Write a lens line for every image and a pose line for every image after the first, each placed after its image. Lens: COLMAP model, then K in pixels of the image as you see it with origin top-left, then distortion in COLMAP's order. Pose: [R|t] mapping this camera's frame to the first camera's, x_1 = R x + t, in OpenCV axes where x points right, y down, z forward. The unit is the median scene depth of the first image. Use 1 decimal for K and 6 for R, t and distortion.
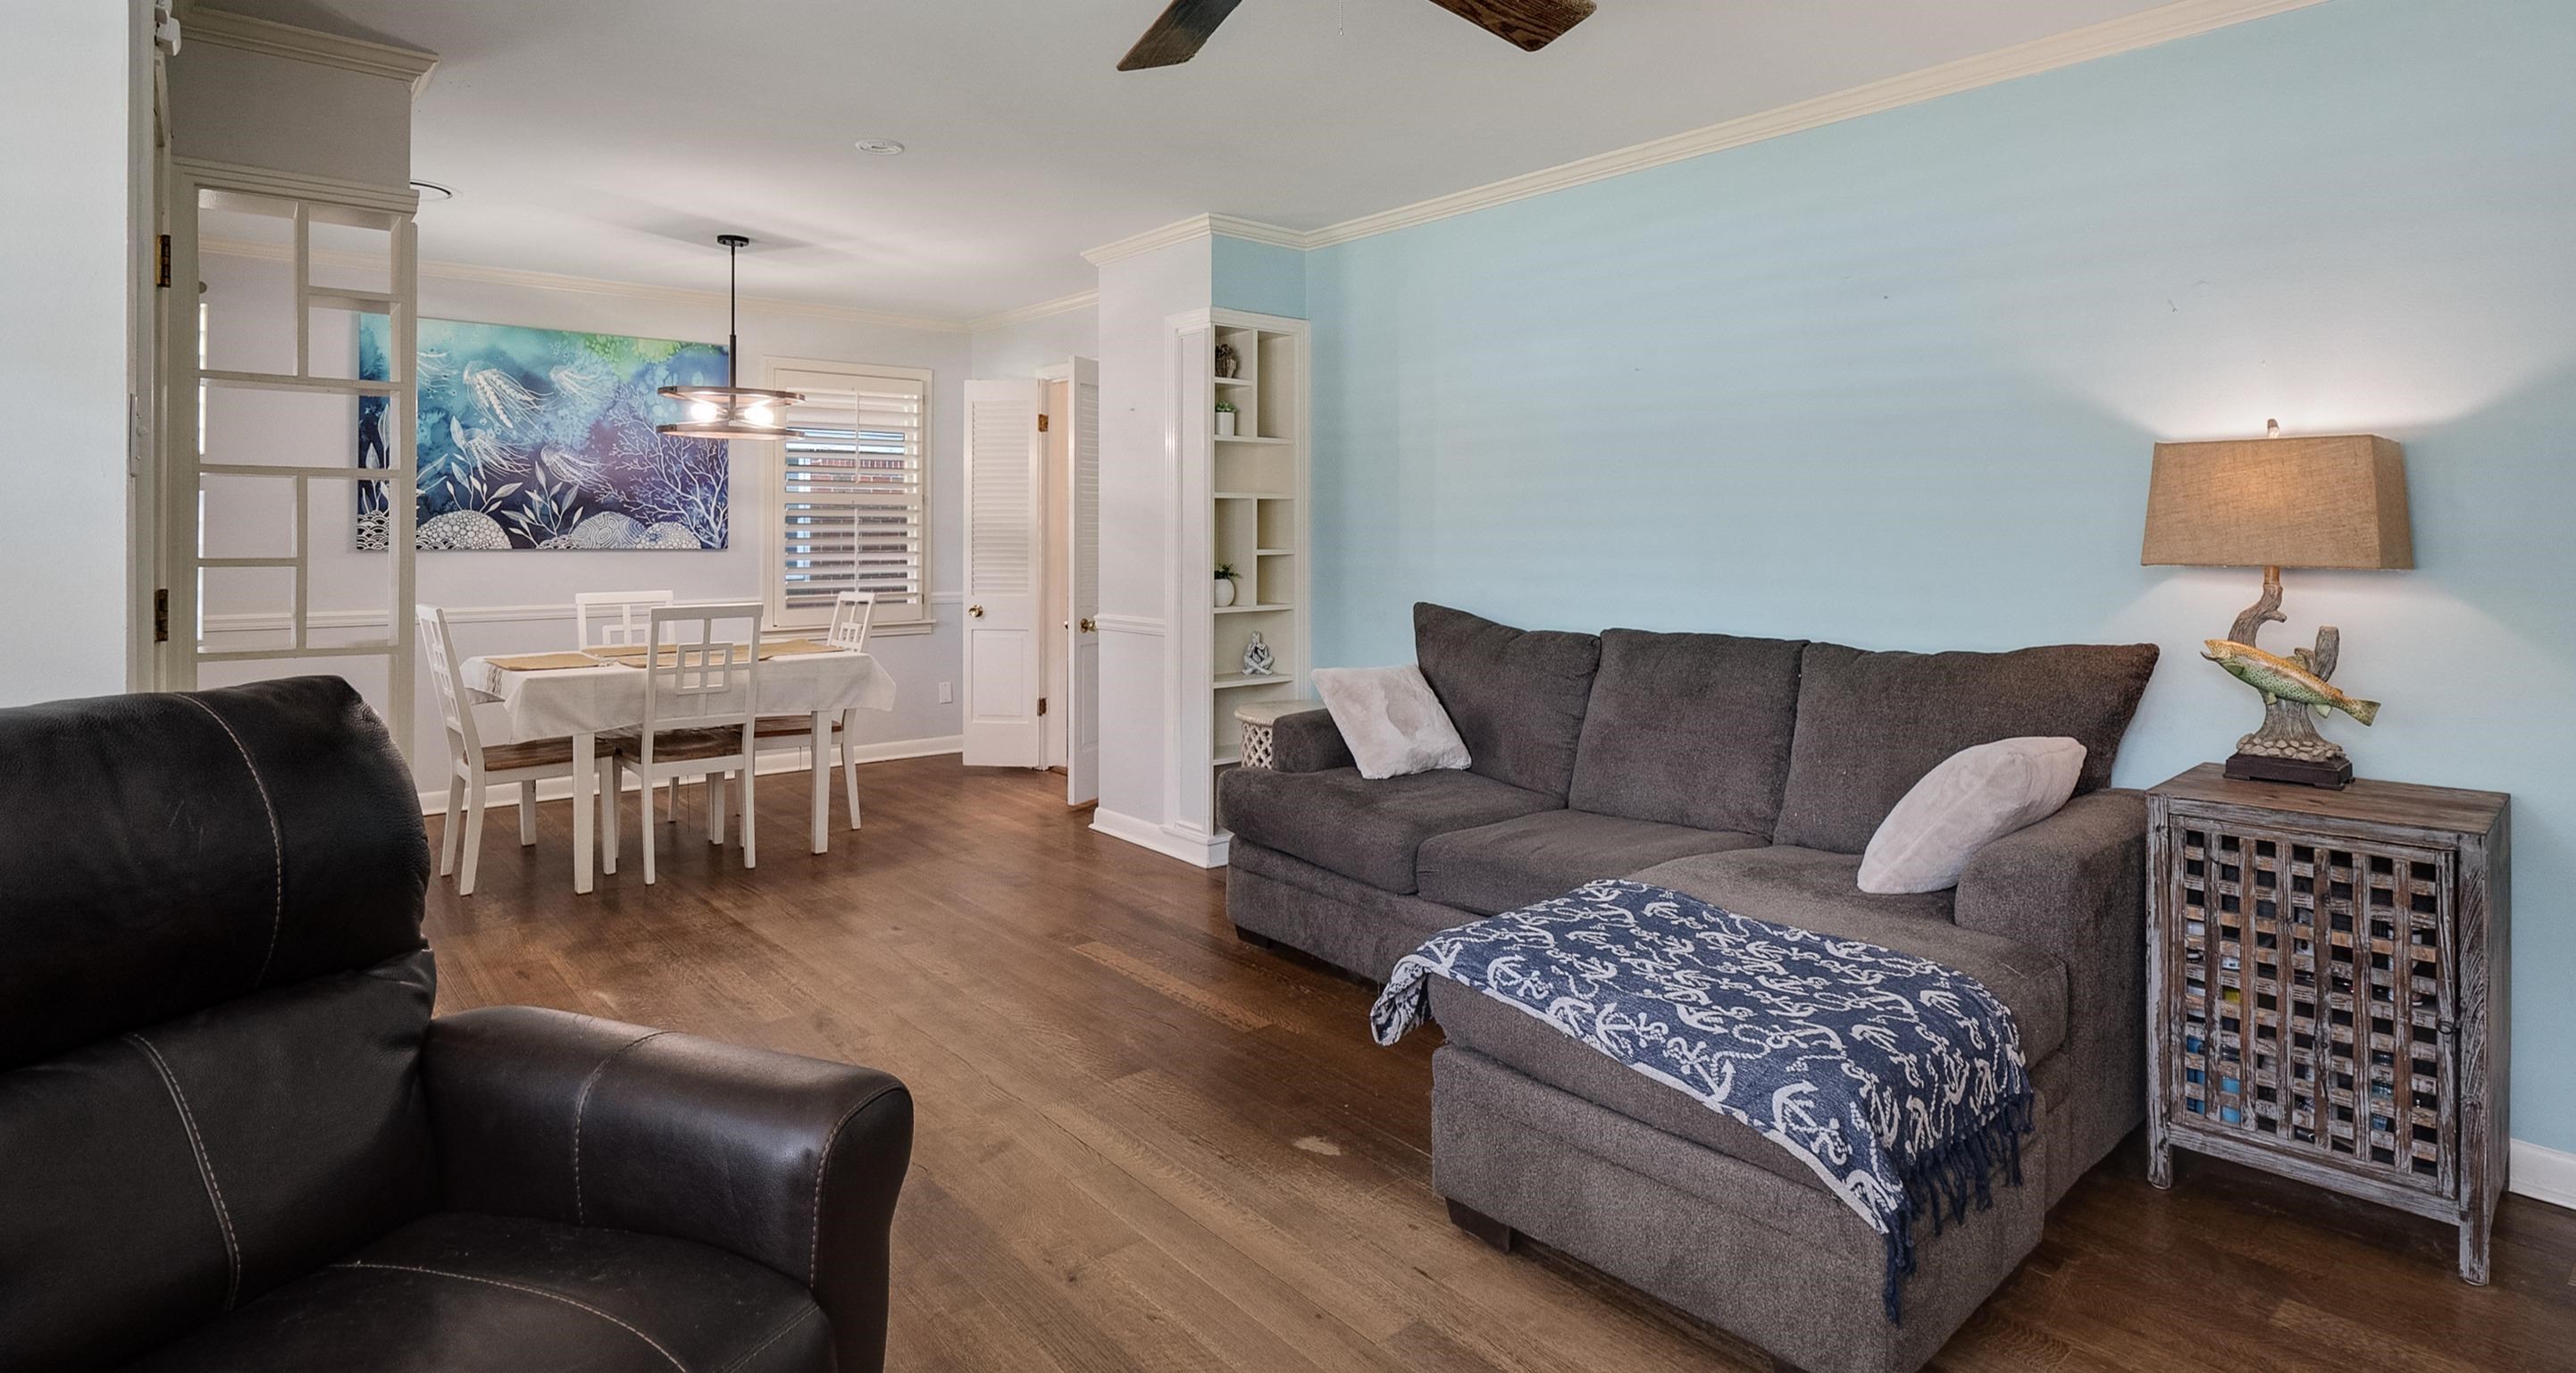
lens RADIAL K [[1280.2, 0, 1283.6], [0, 1280.2, 533.7], [0, 0, 1]] dist [-0.014913, -0.000147]
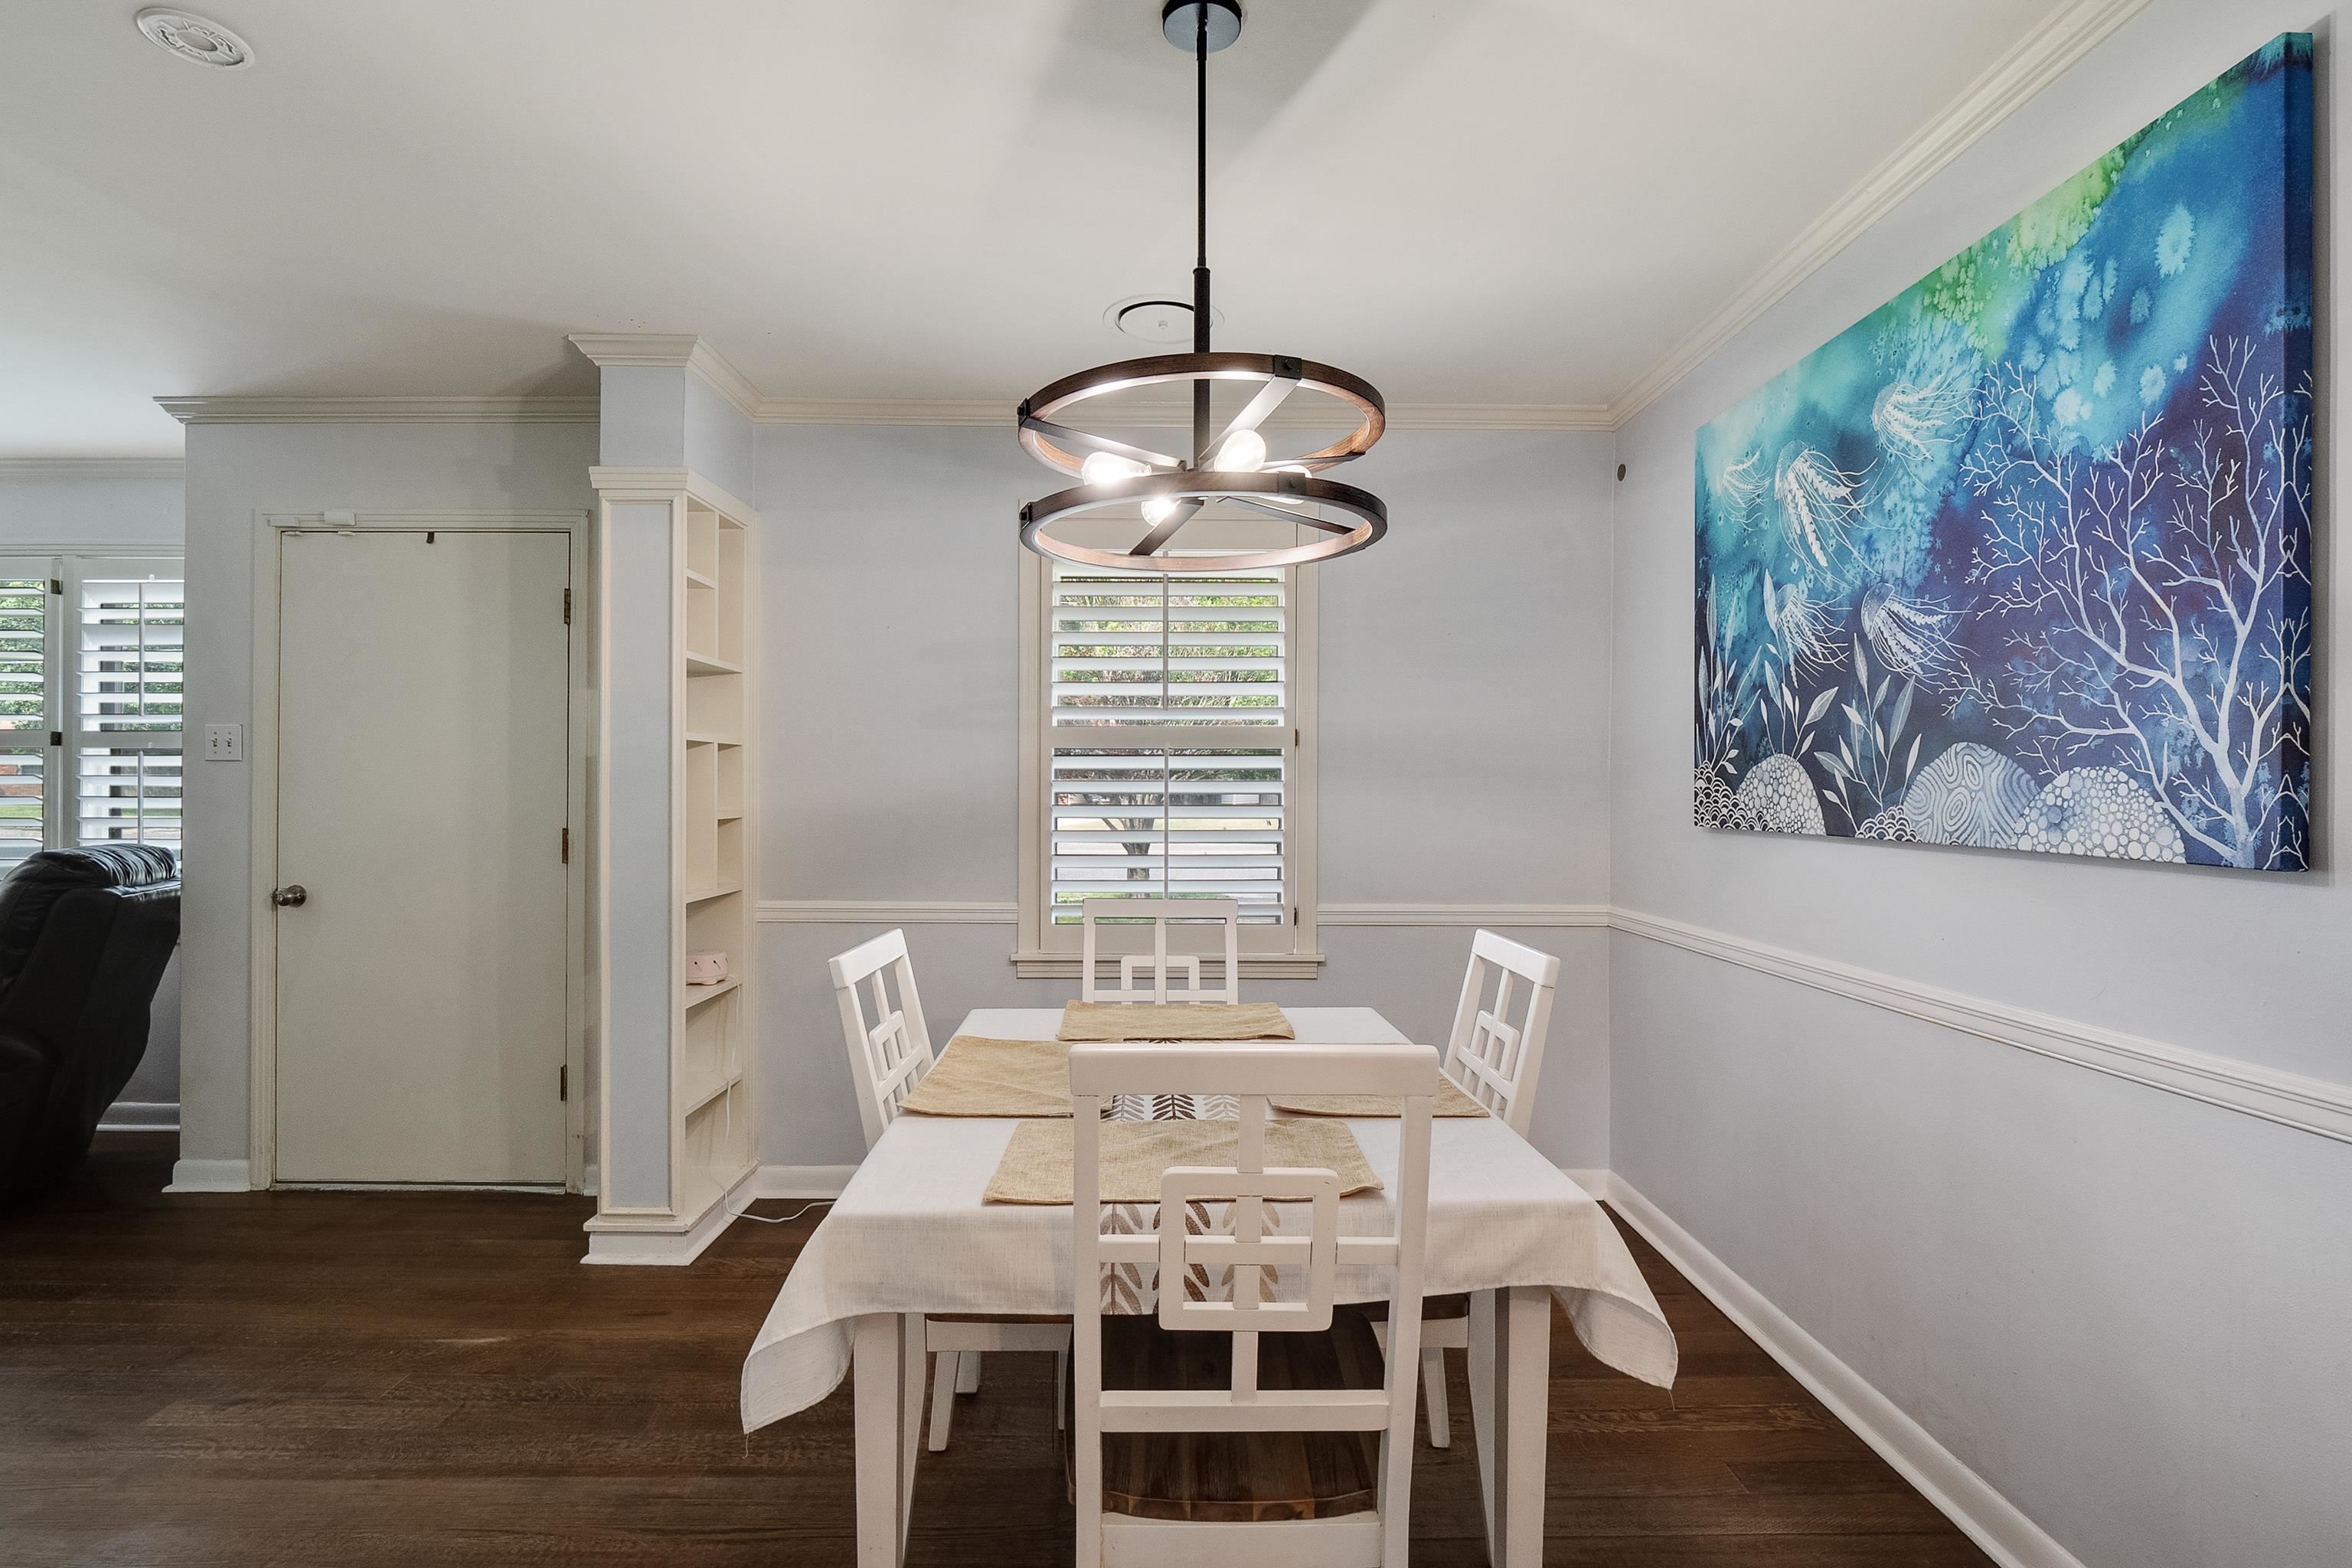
lens RADIAL K [[1112.4, 0, 1170.9], [0, 1112.4, 796.7], [0, 0, 1]] dist [-0.032522, 0.010207]
pose [[-0.643660, 0.000780, -0.765311, -0.159275], [-0.003807, 0.999984, 0.004221, -0.002649], [0.765302, 0.005630, -0.643646, 1.074170]]
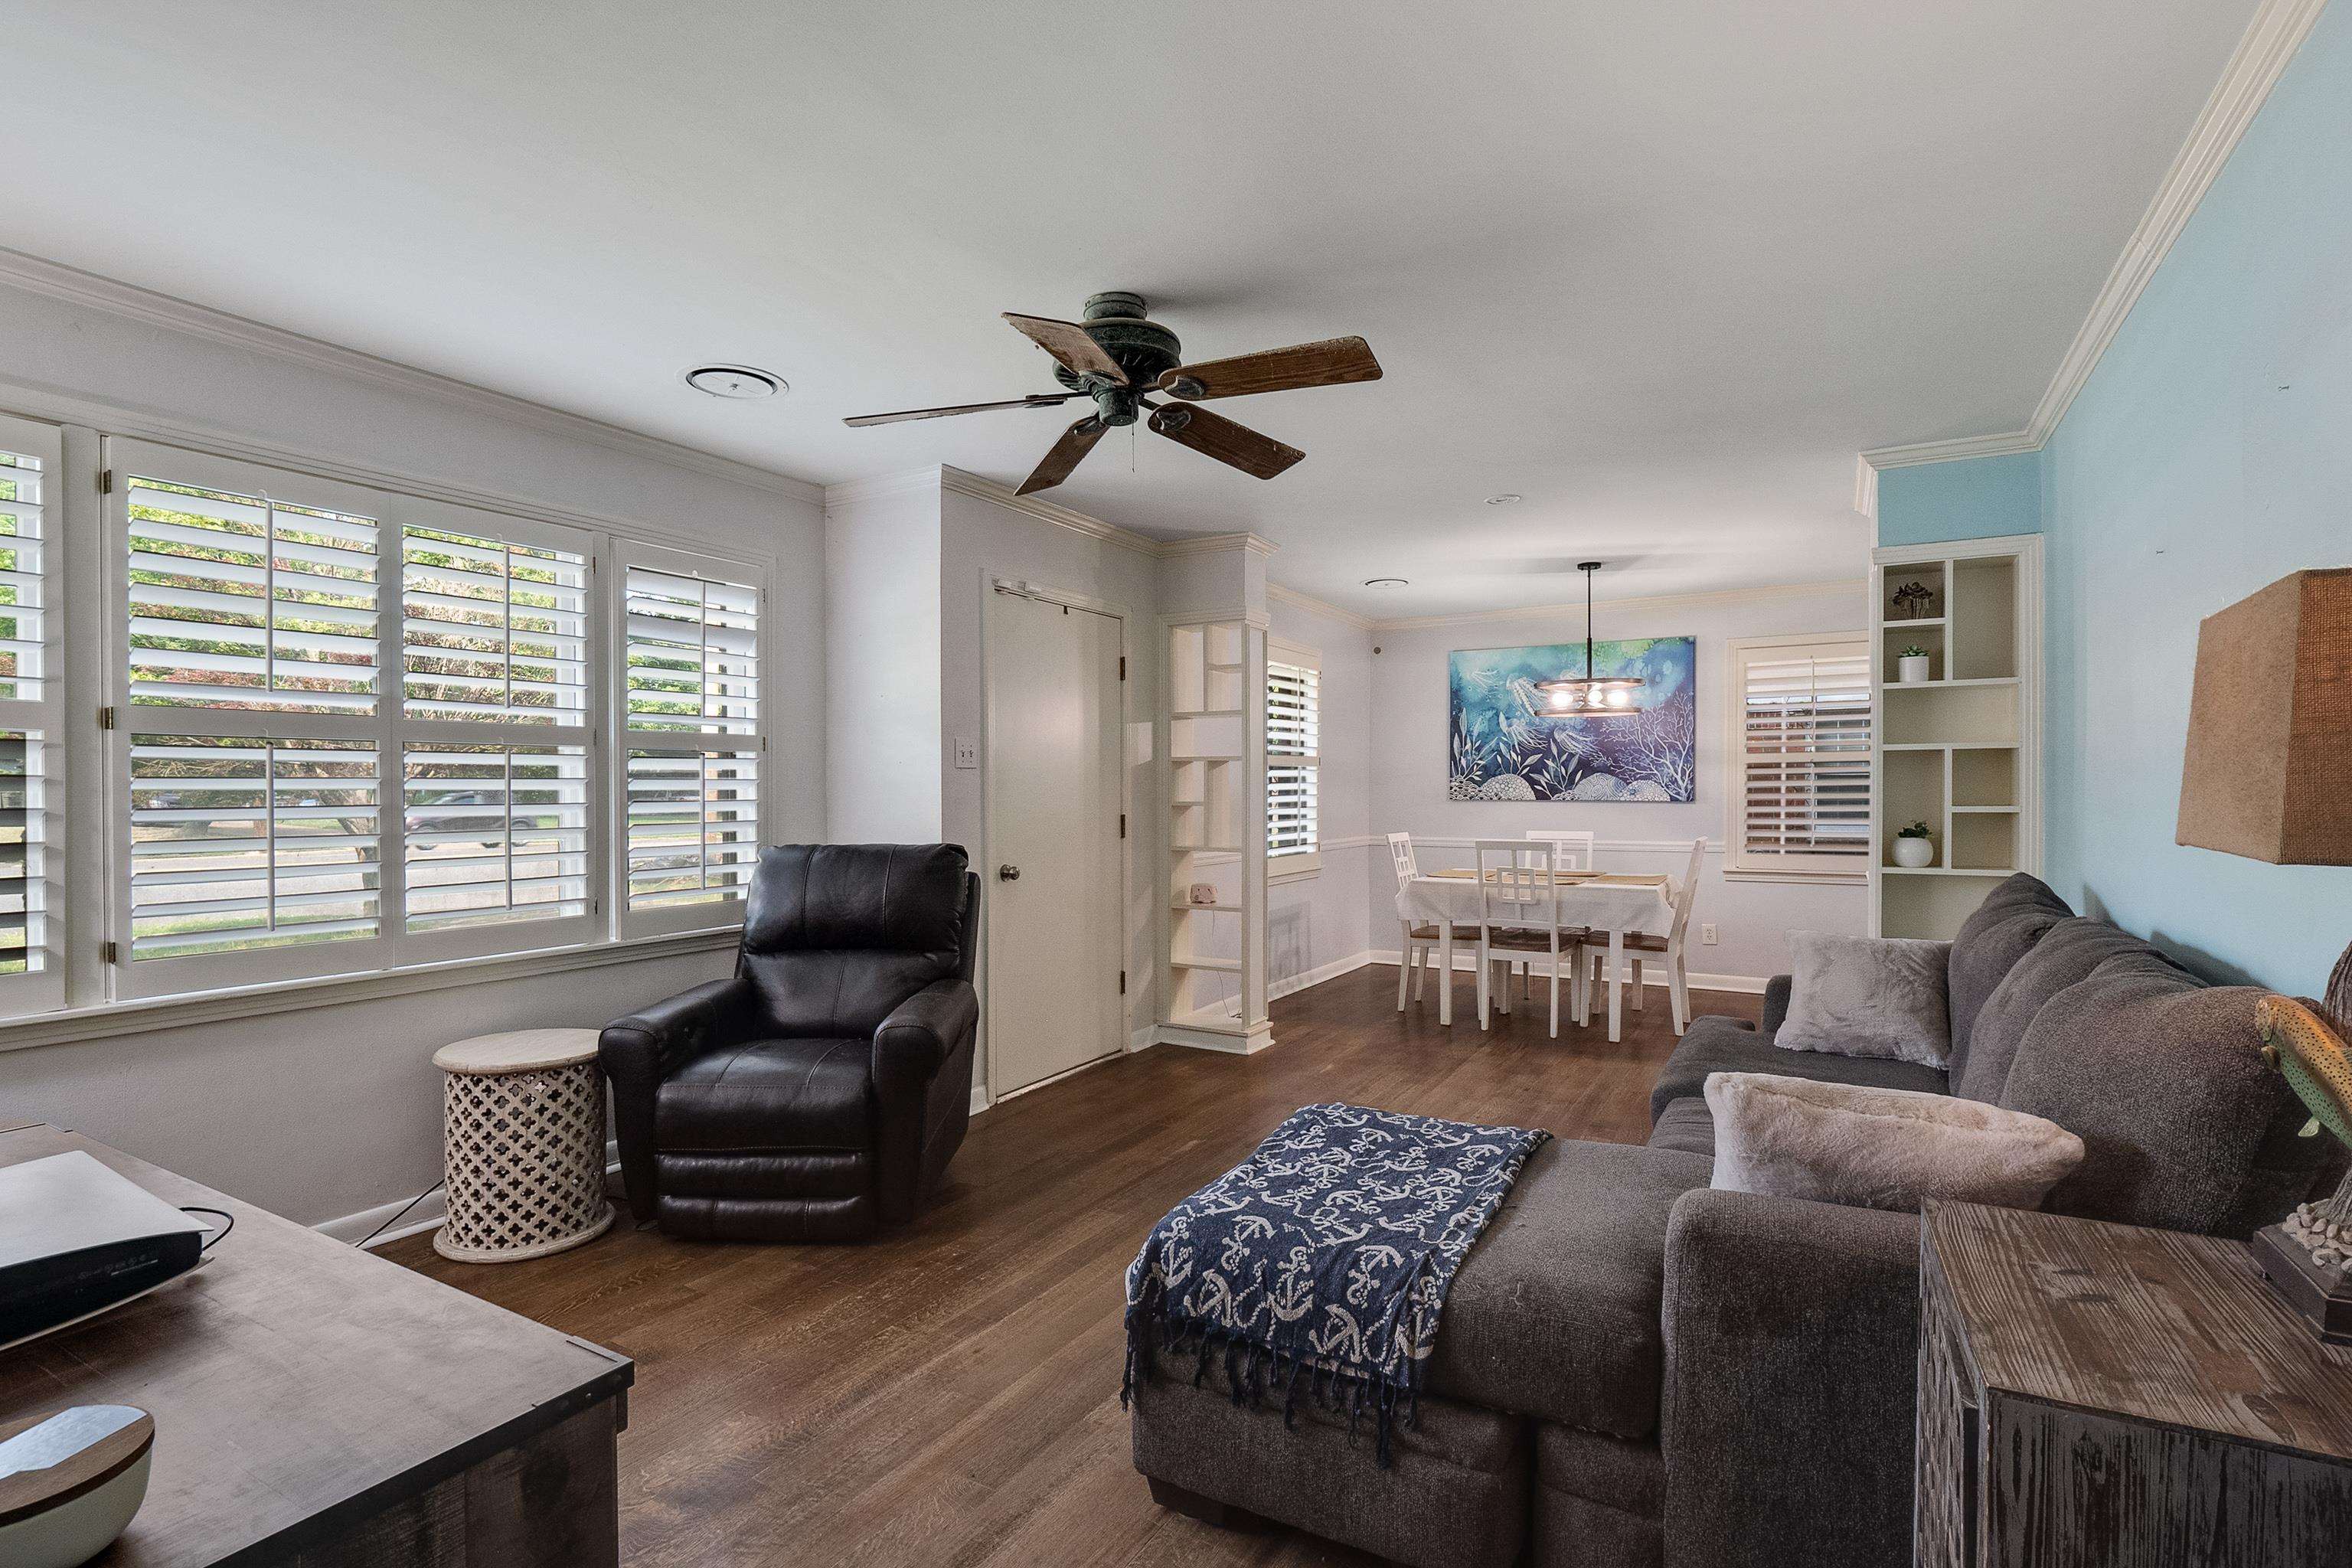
lens RADIAL K [[1111.7, 0, 1177.1], [0, 1111.7, 793.5], [0, 0, 1]] dist [-0.004618, -0.004041]
pose [[0.325009, 0.000823, -0.945711, 0.457260], [0.002284, 0.999996, 0.001656, 0.001484], [0.945708, -0.002698, 0.325005, 0.203046]]
